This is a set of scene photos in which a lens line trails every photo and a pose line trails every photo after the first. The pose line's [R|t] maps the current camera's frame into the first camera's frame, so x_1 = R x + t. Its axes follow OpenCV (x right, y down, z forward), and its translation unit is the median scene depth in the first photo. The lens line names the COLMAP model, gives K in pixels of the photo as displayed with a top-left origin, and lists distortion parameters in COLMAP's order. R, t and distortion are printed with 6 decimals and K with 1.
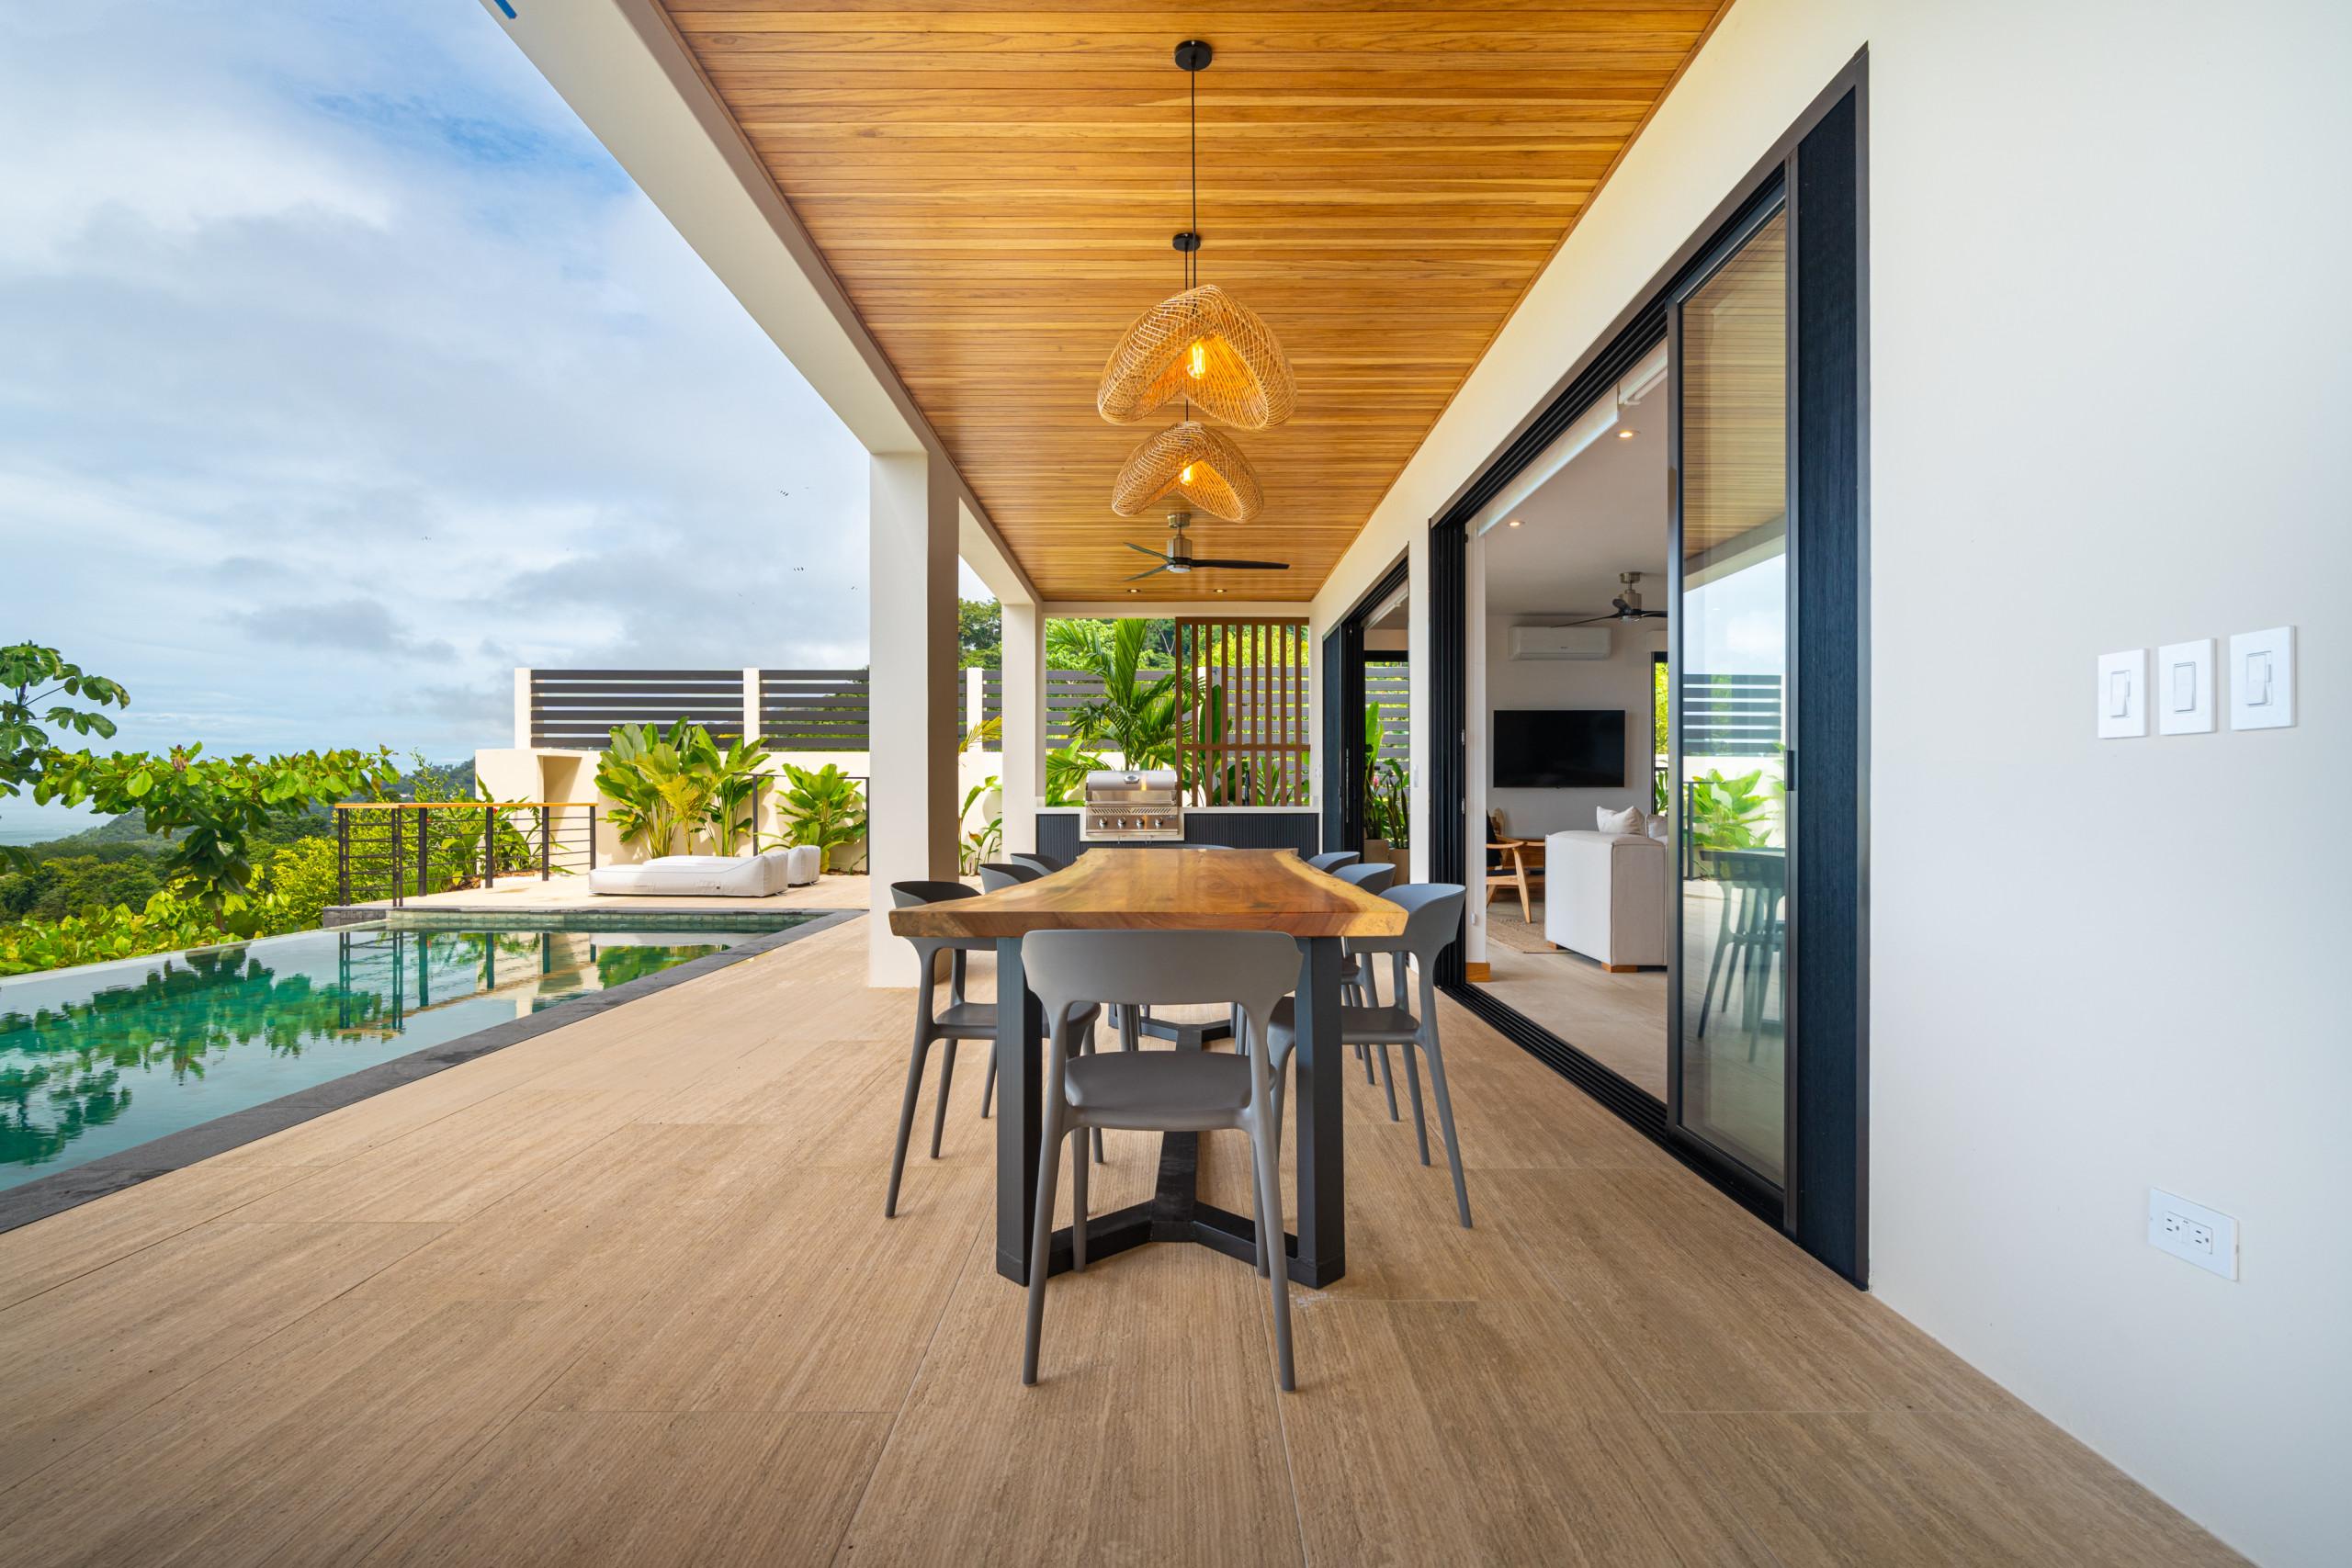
lens RADIAL K [[1135.7, 0, 1176.0], [0, 1135.7, 784.0], [0, 0, 1]] dist [-0.000047, -0.000007]
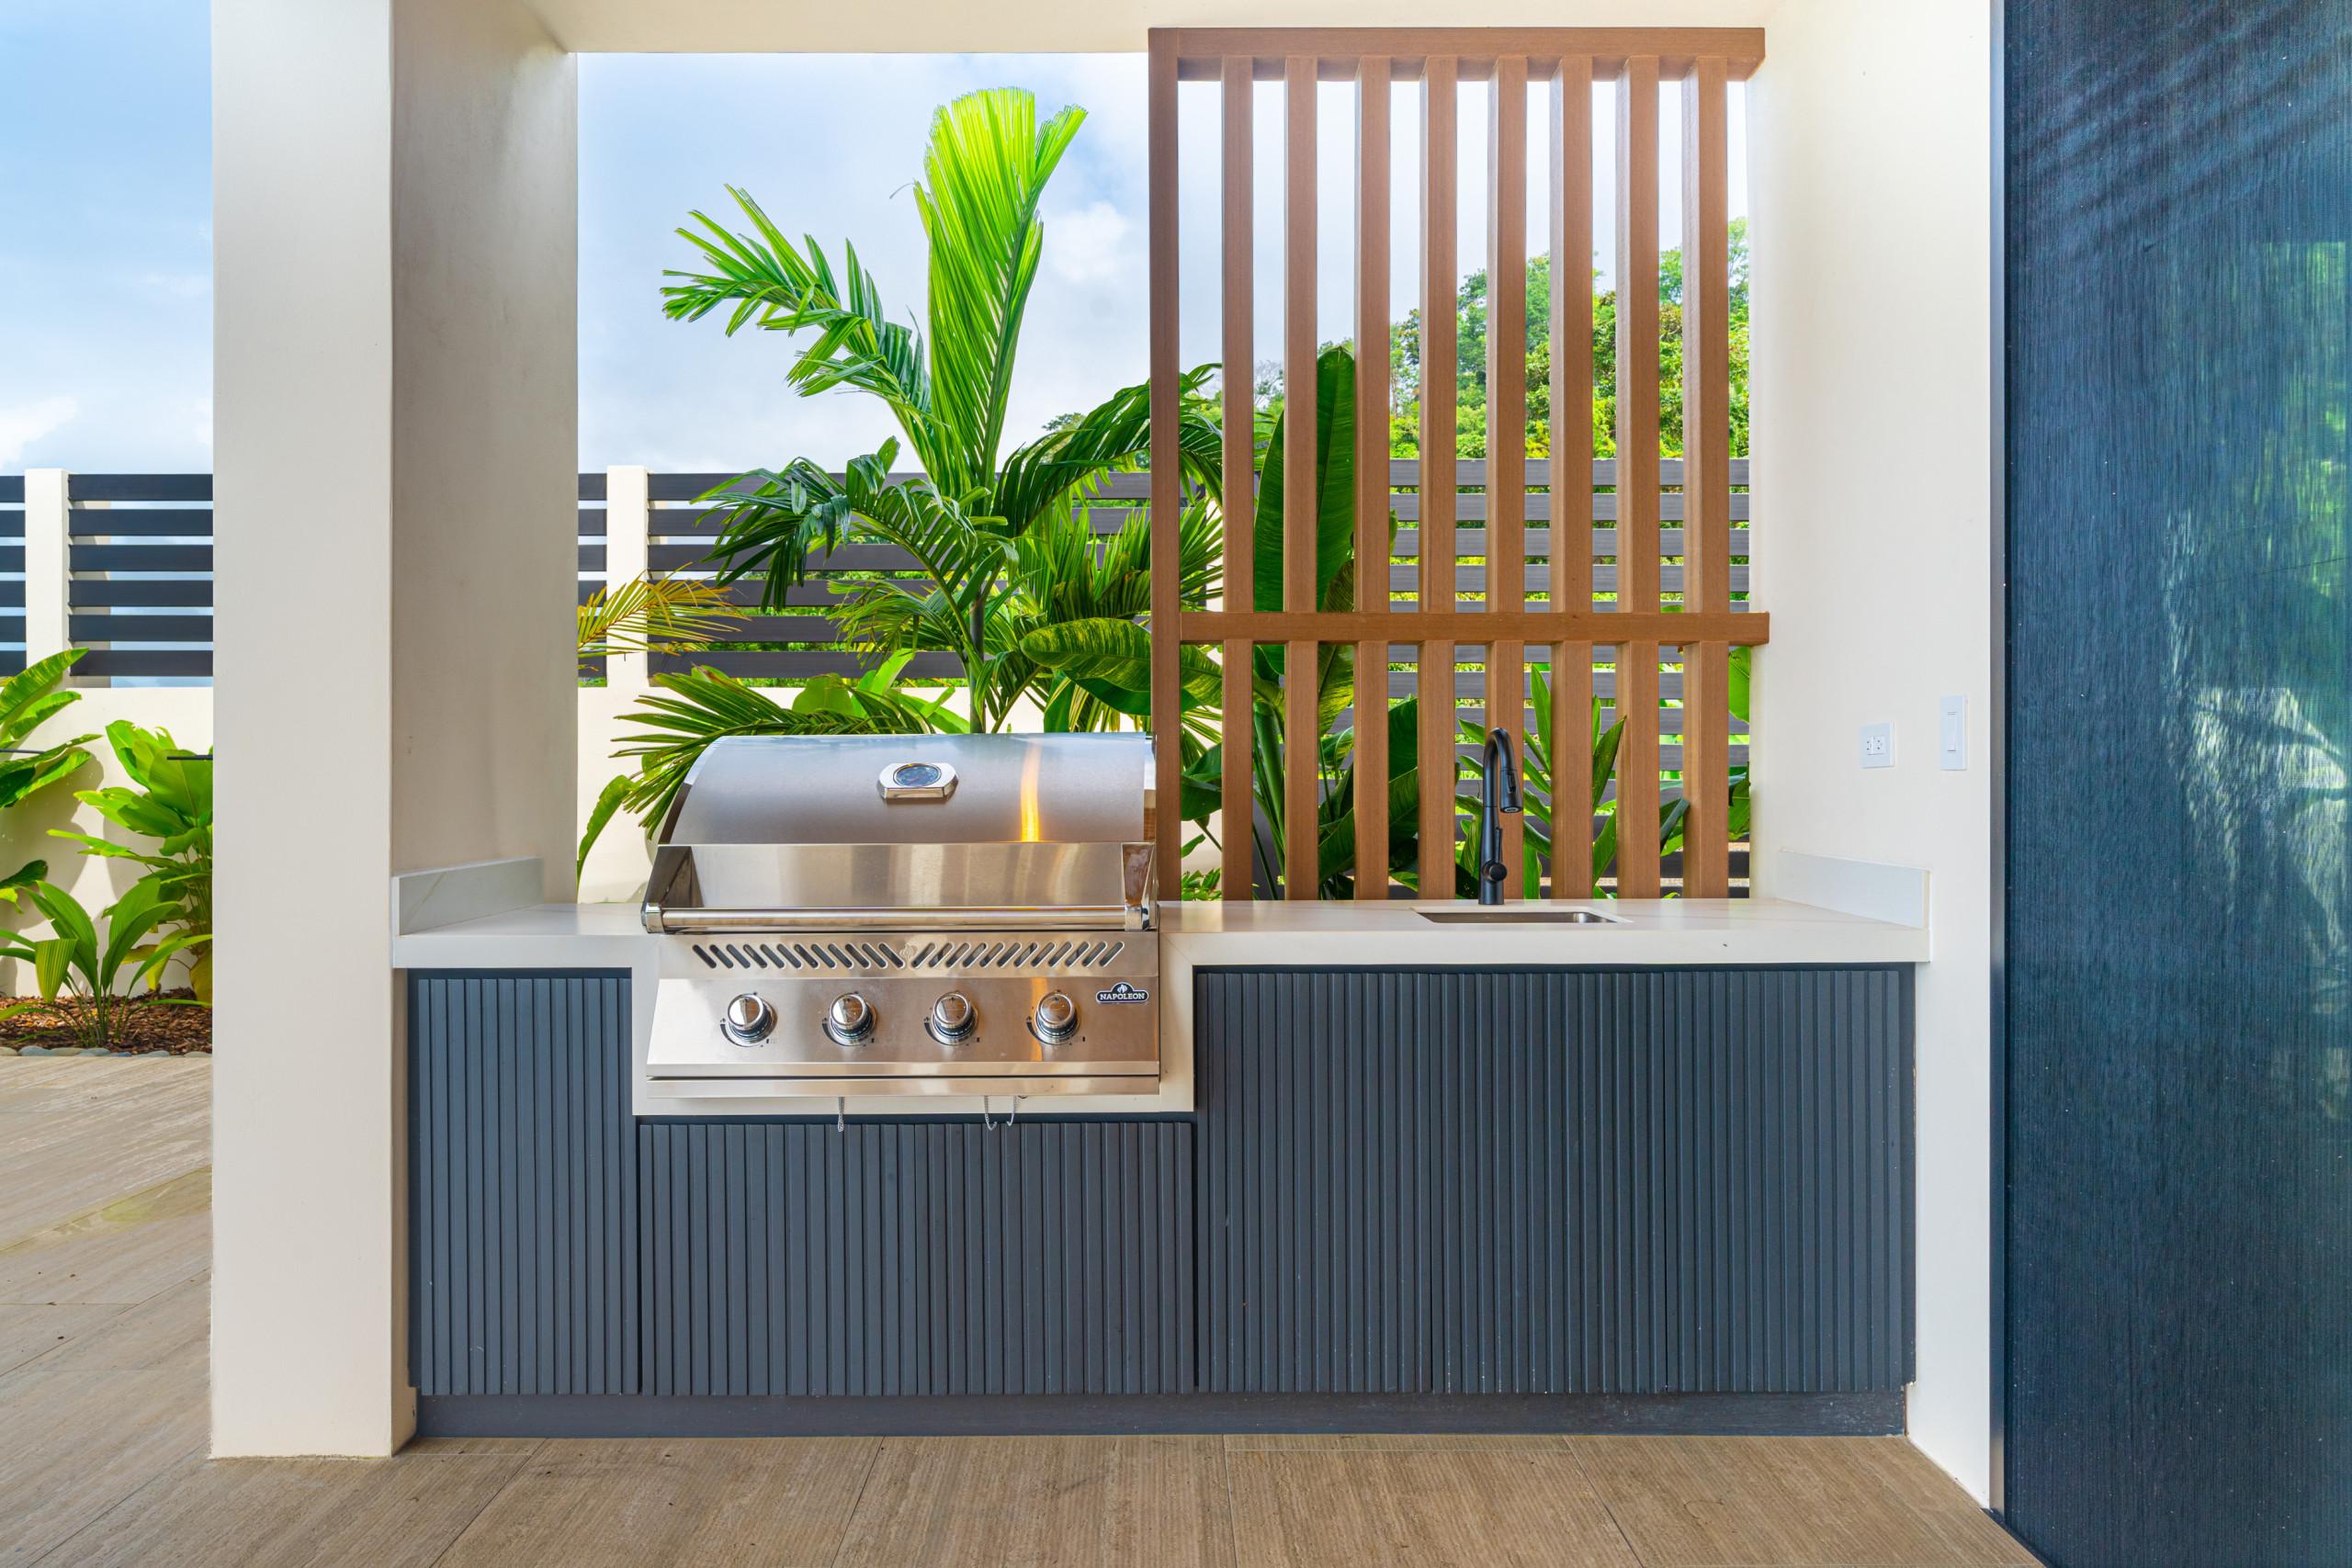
lens RADIAL K [[1156.4, 0, 1176.7], [0, 1156.4, 756.7], [0, 0, 1]] dist [-0.002889, -0.000345]
pose [[0.999970, -0.000731, 0.007750, 0.001764], [0.000692, 0.999987, 0.005061, -0.007325], [-0.007754, -0.005055, 0.999957, 0.619641]]
